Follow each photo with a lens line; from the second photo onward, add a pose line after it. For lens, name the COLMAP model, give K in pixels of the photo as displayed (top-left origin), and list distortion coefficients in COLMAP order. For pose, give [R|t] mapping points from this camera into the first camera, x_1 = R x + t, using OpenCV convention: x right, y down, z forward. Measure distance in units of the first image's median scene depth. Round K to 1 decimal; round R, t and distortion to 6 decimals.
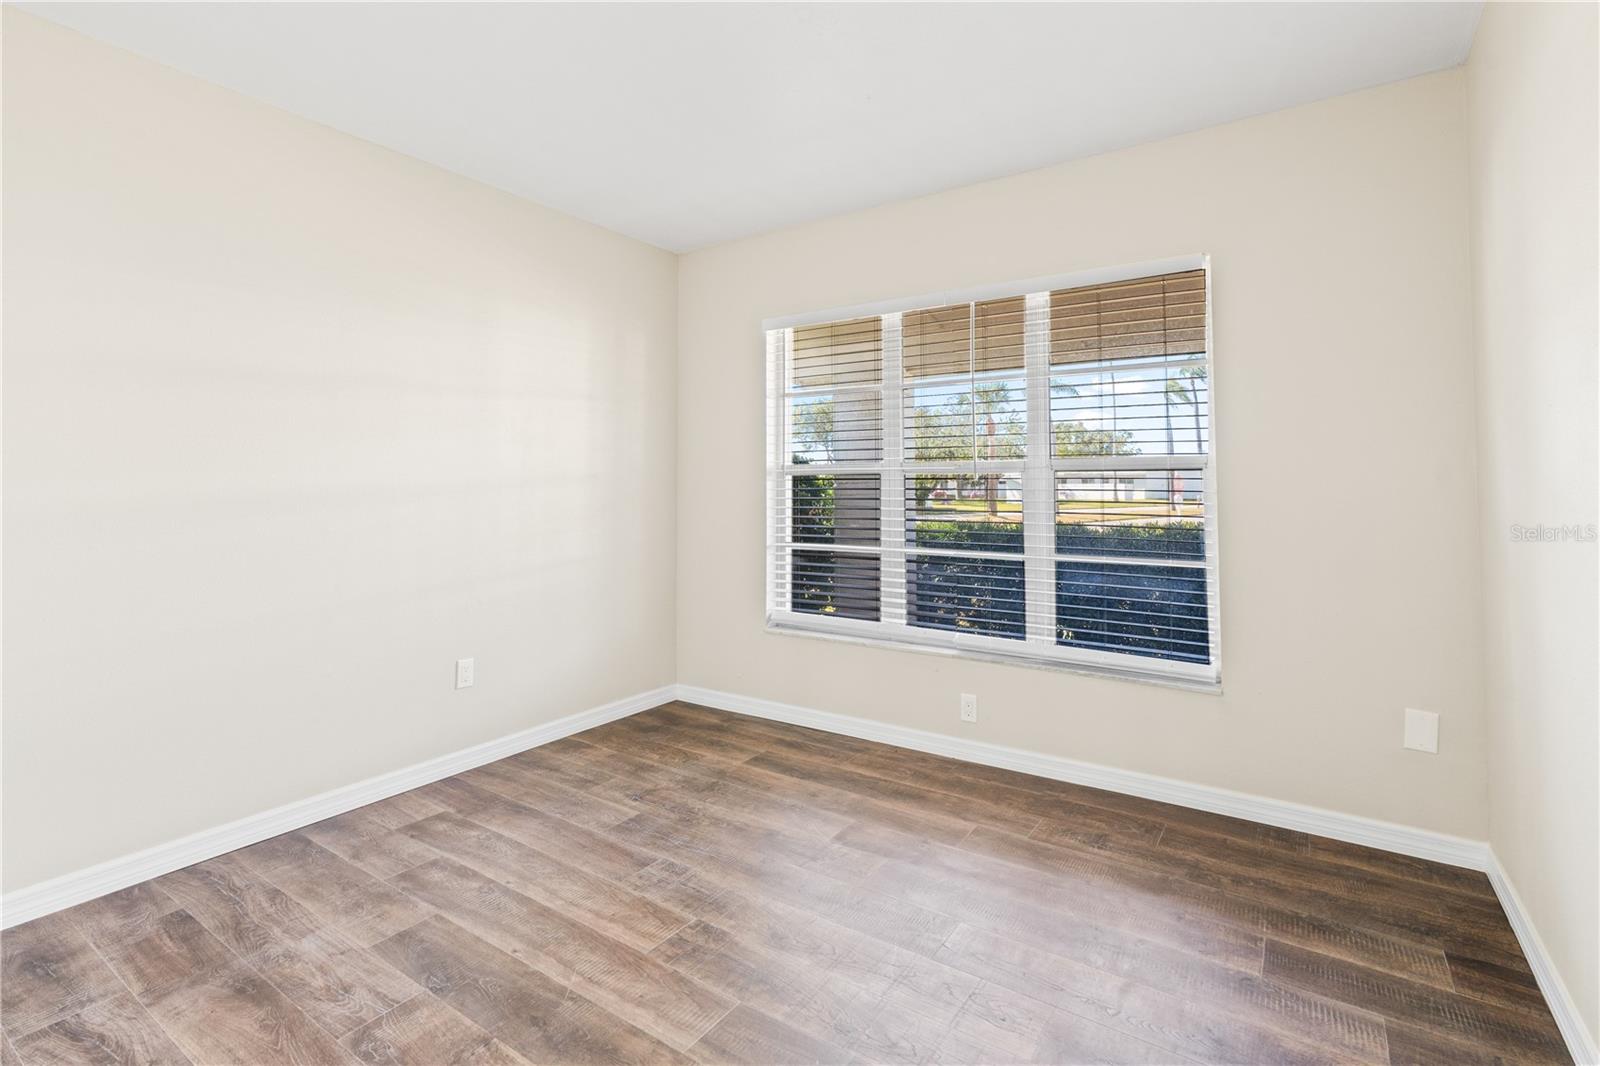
lens RADIAL K [[738.2, 0, 793.4], [0, 738.2, 513.7], [0, 0, 1]] dist [-0.010733, 0.011899]
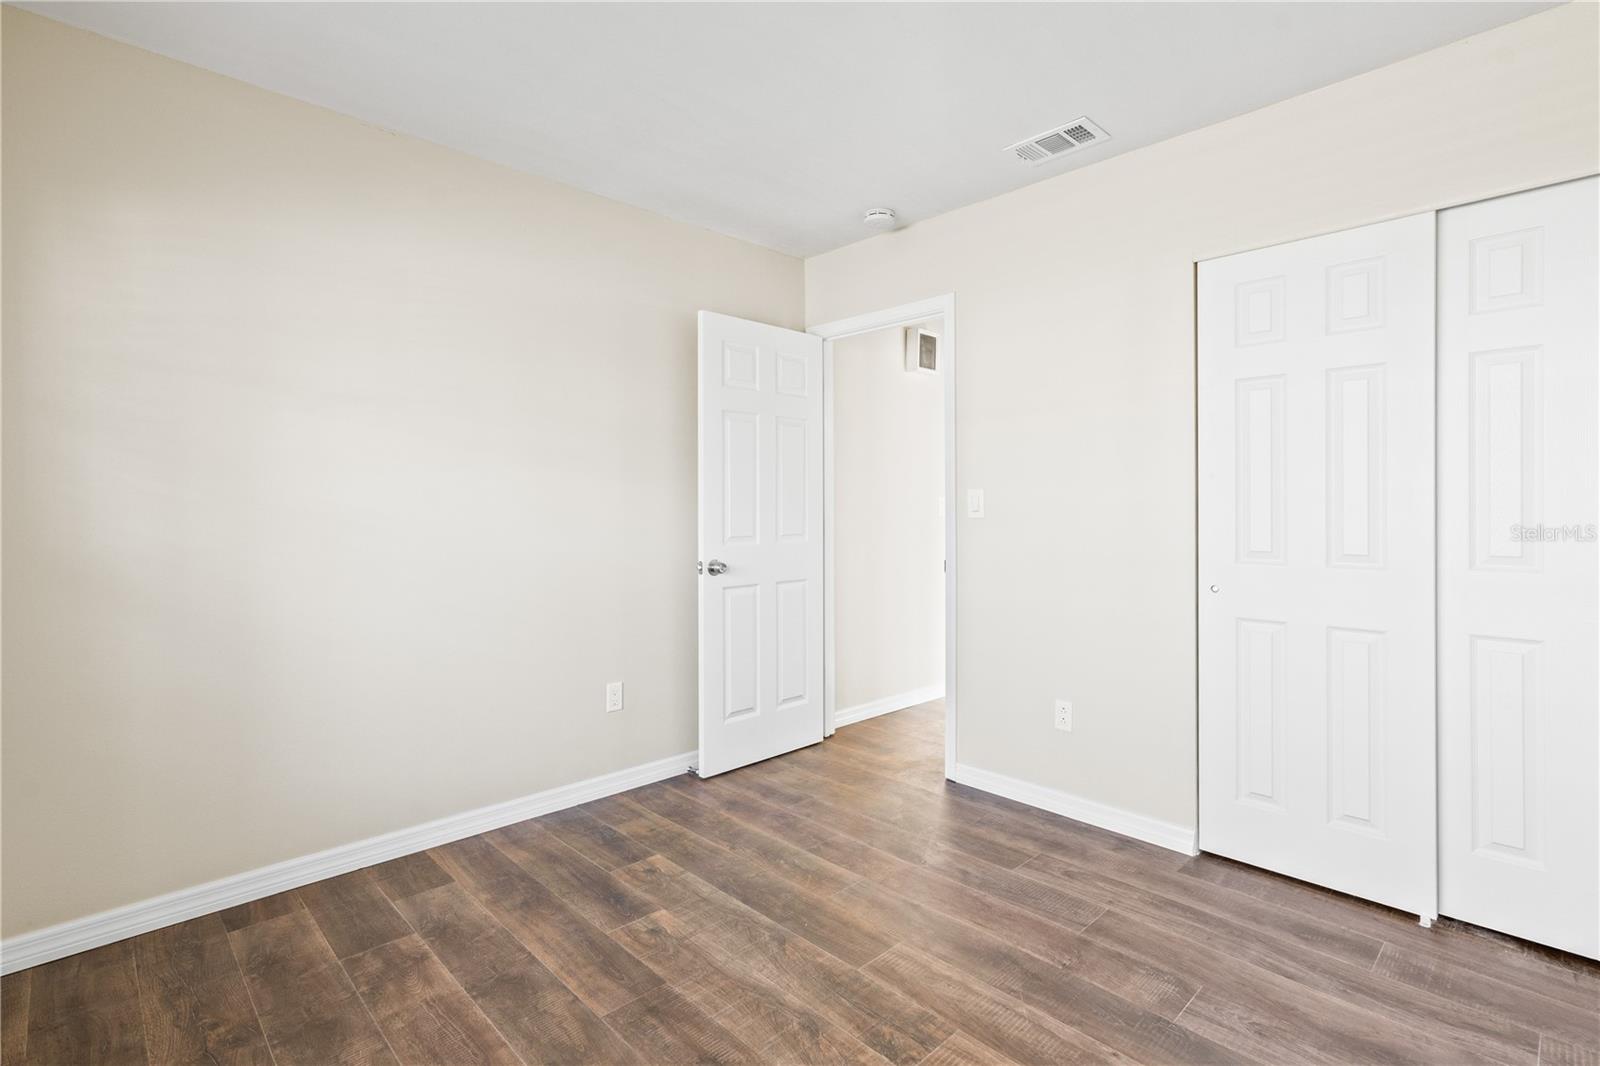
lens RADIAL K [[738.2, 0, 793.4], [0, 738.2, 513.7], [0, 0, 1]] dist [-0.010733, 0.011899]
pose [[-0.979374, 0.002678, 0.202038, -0.196922], [0.011535, 0.999022, 0.042676, -0.085359], [-0.201726, 0.044126, -0.978447, 2.011956]]
